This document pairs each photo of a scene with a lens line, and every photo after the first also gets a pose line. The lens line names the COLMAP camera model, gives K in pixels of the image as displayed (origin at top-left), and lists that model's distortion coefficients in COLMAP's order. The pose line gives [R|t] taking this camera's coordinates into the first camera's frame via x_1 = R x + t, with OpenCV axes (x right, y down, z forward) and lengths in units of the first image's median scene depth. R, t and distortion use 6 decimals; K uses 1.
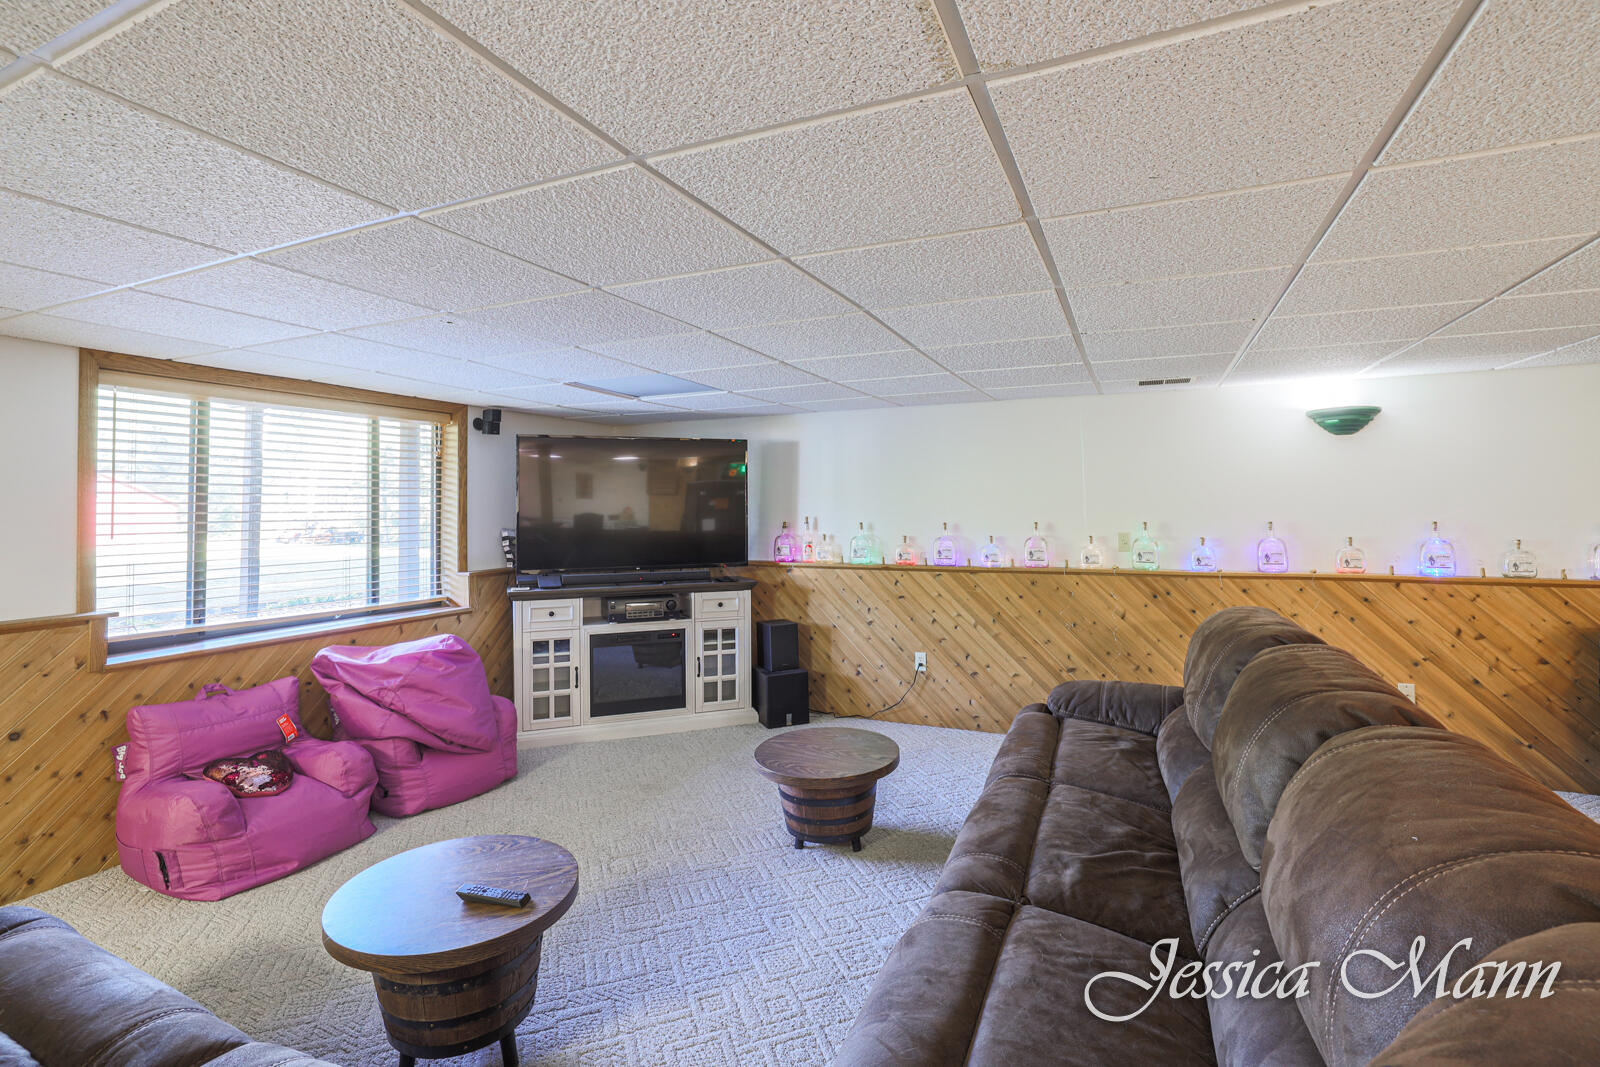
lens RADIAL K [[732.2, 0, 796.1], [0, 732.2, 532.7], [0, 0, 1]] dist [-0.048019, 0.015891]
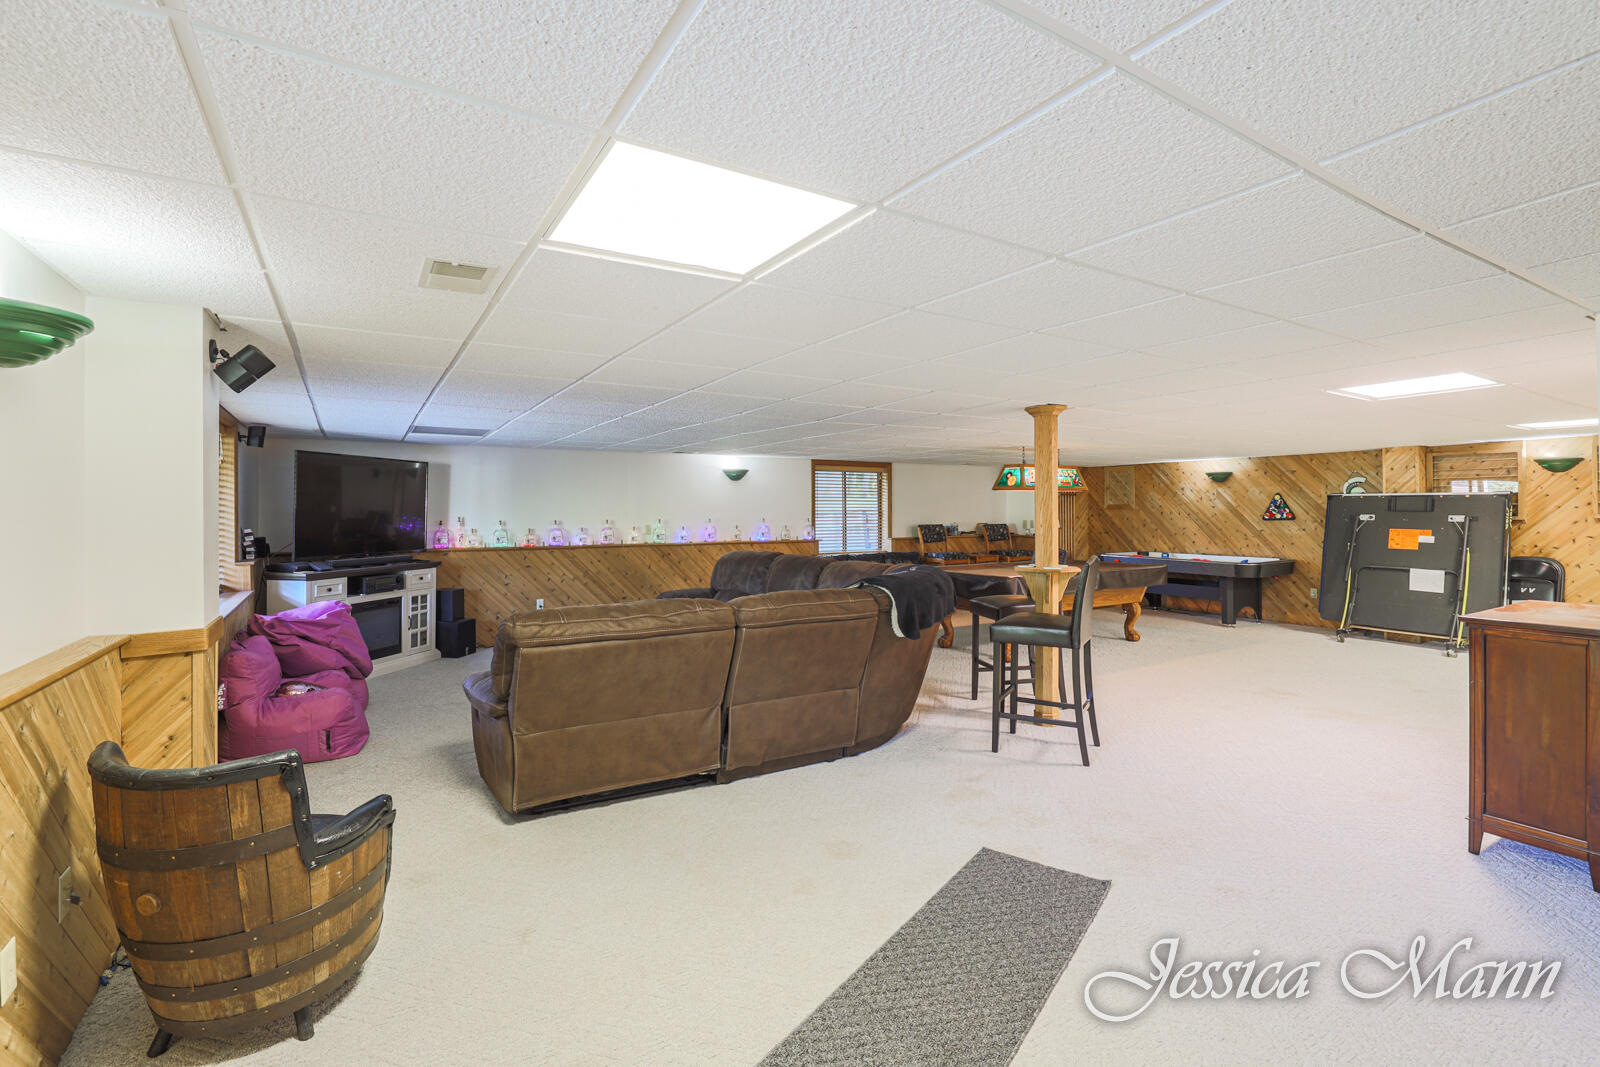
lens RADIAL K [[732.2, 0, 796.1], [0, 732.2, 532.7], [0, 0, 1]] dist [-0.048019, 0.015891]
pose [[0.573135, -0.017205, 0.819281, -0.852477], [0.018035, 0.999802, 0.008379, 0.010234], [-0.819263, 0.009973, 0.573332, -0.425563]]
